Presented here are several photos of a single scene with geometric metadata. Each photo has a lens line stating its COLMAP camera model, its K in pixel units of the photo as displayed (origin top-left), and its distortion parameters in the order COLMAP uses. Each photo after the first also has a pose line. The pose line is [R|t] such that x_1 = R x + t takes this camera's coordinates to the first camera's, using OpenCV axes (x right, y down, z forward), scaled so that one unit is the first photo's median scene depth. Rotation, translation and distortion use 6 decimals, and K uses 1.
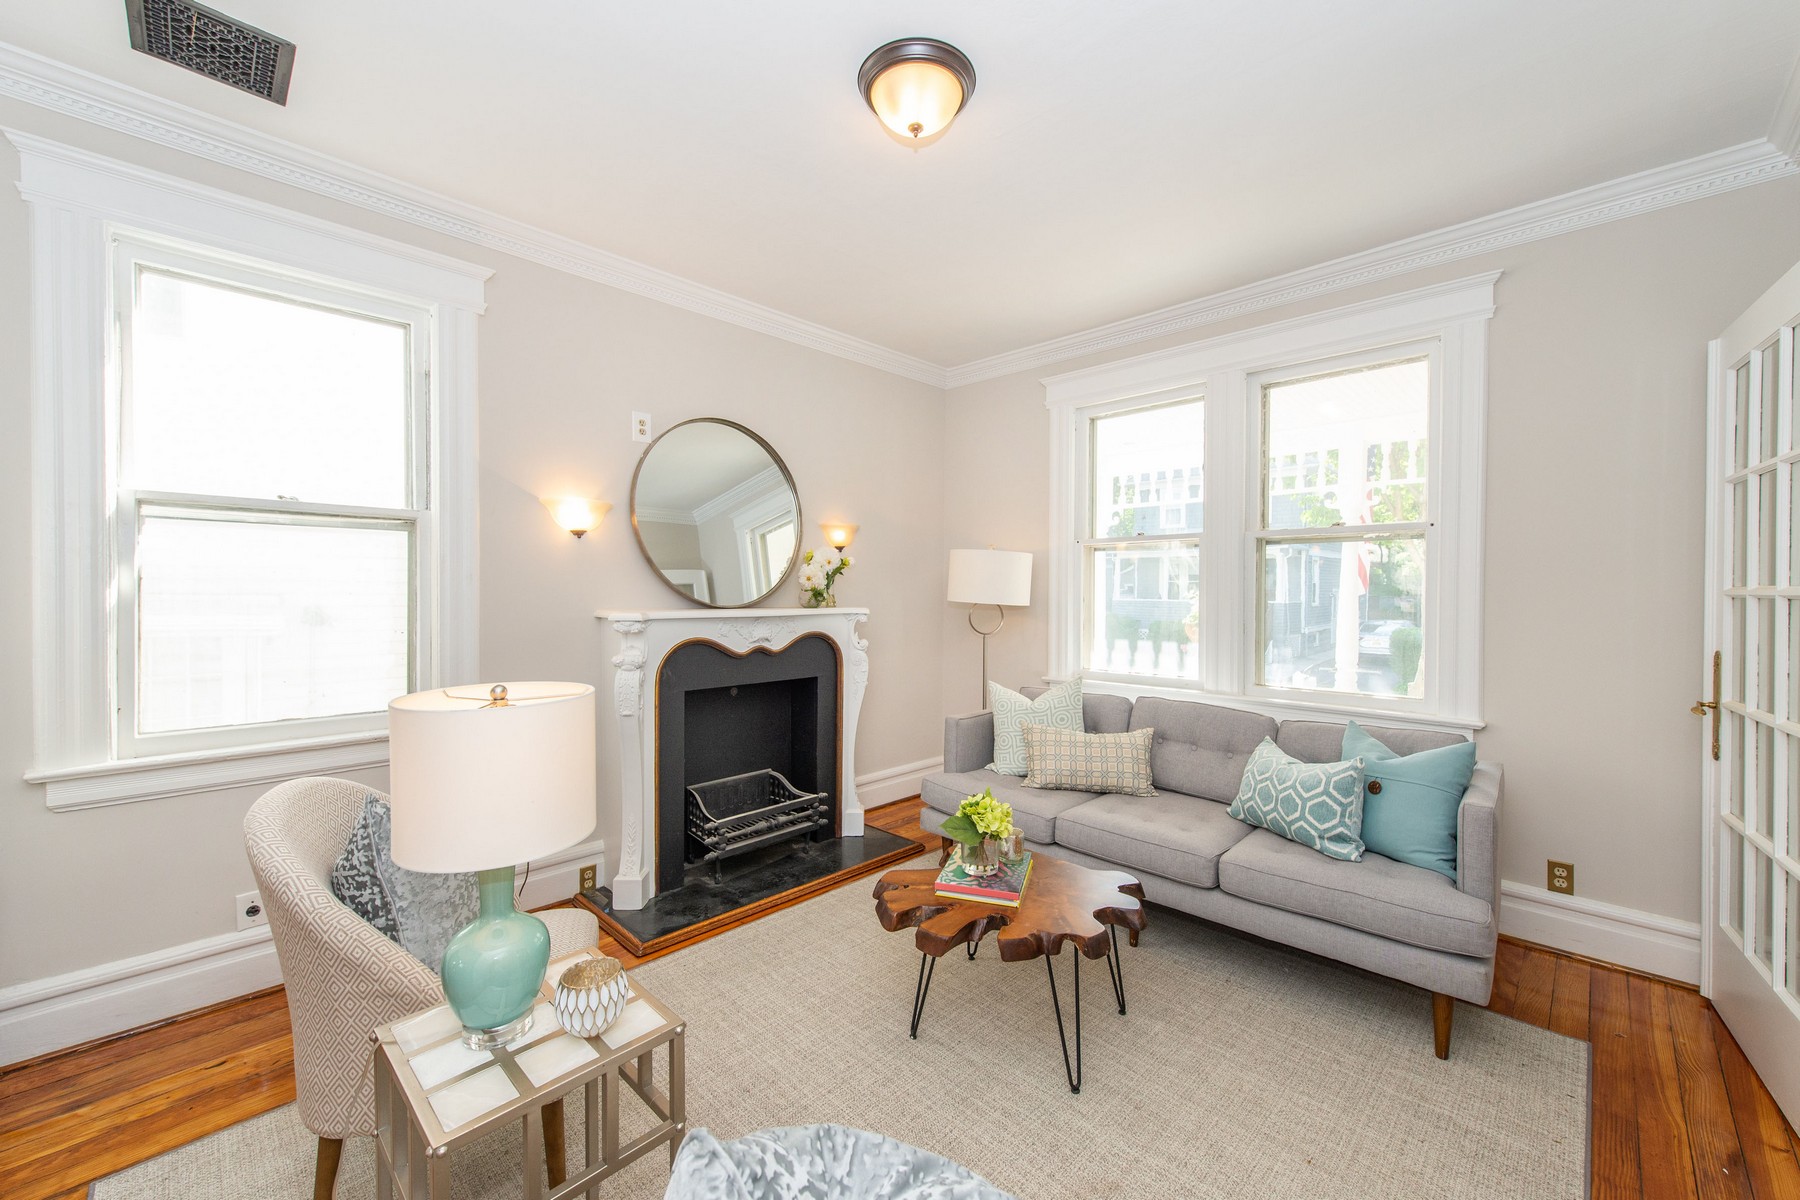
lens RADIAL K [[704.1, 0, 897.4], [0, 704.1, 602.0], [0, 0, 1]] dist [0.024766, -0.008216]
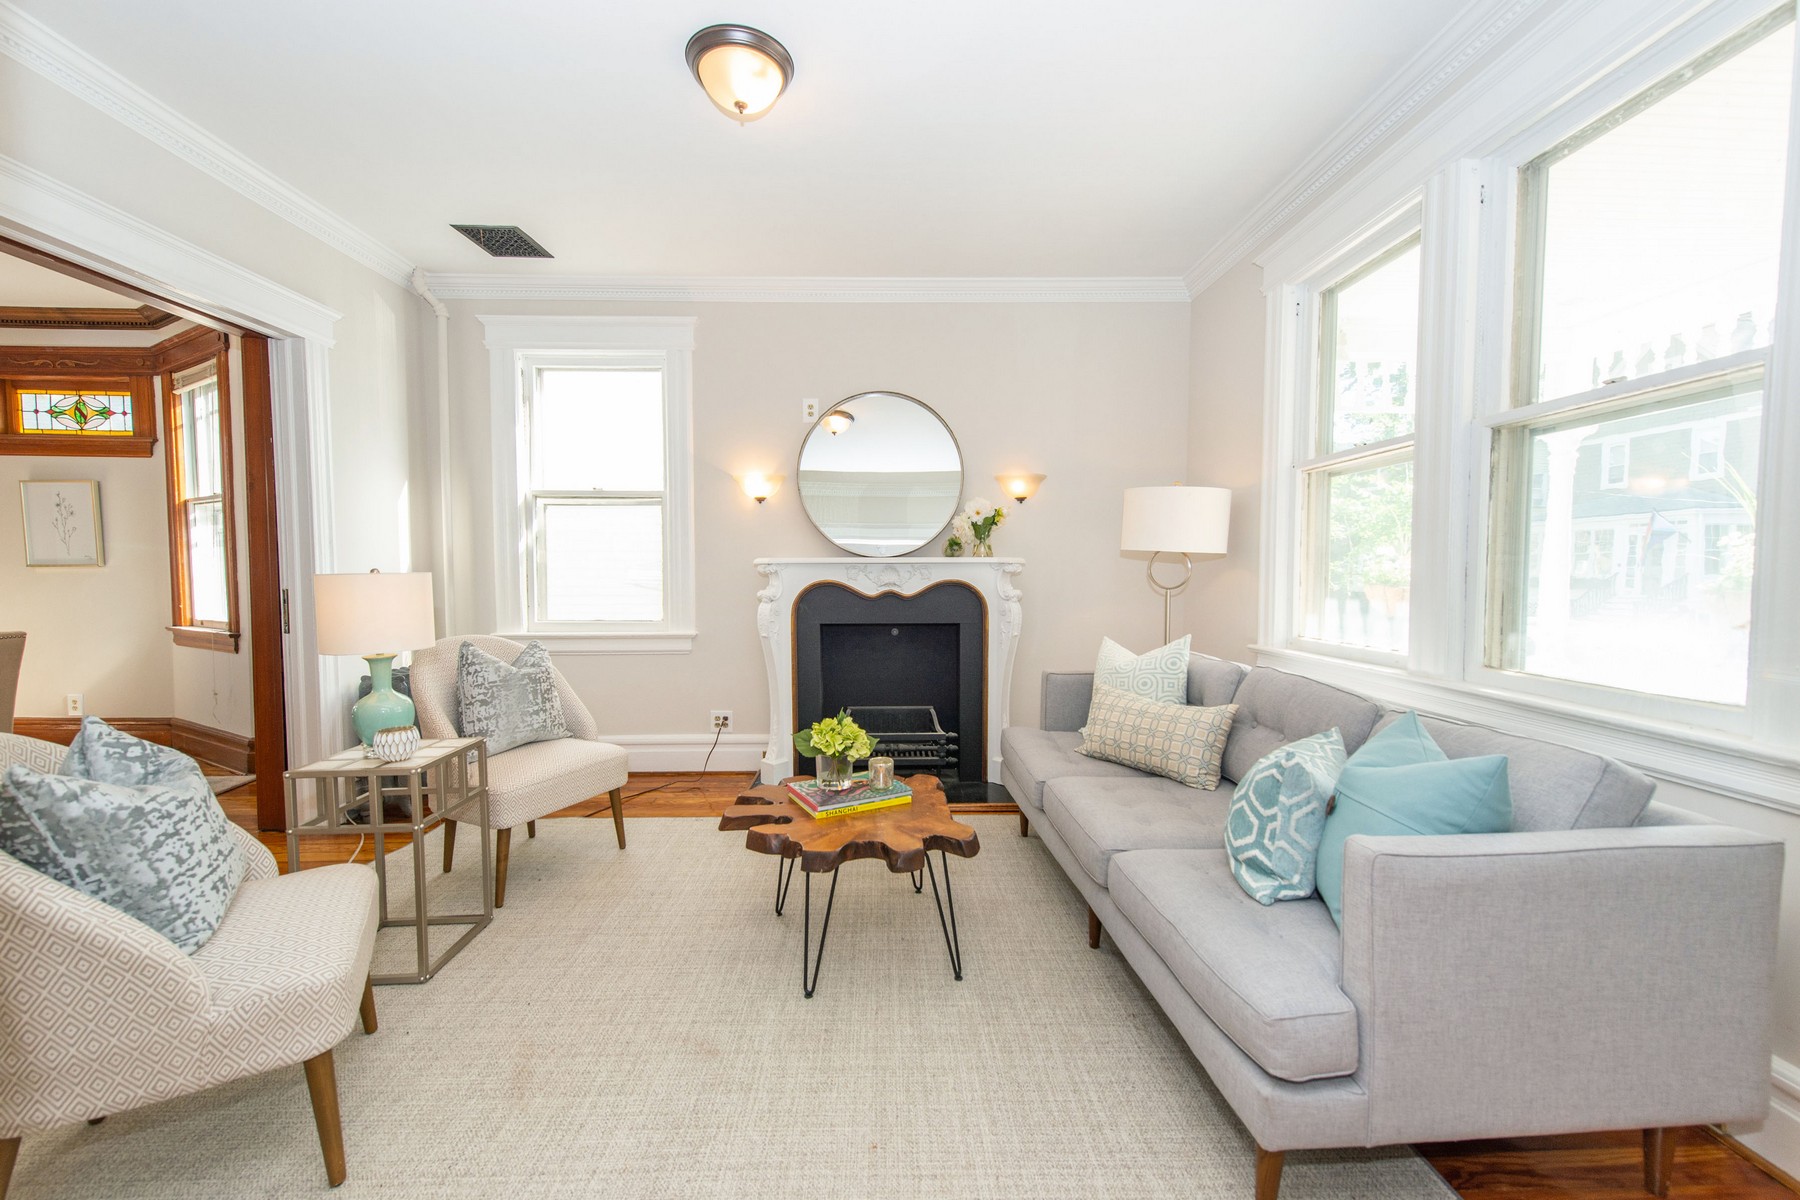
lens RADIAL K [[704.1, 0, 897.4], [0, 704.1, 602.0], [0, 0, 1]] dist [0.024766, -0.008216]
pose [[0.718994, 0.027050, -0.694489, 0.635331], [-0.006774, 0.999468, 0.031915, 0.049048], [0.694983, -0.018242, 0.718795, 0.218815]]
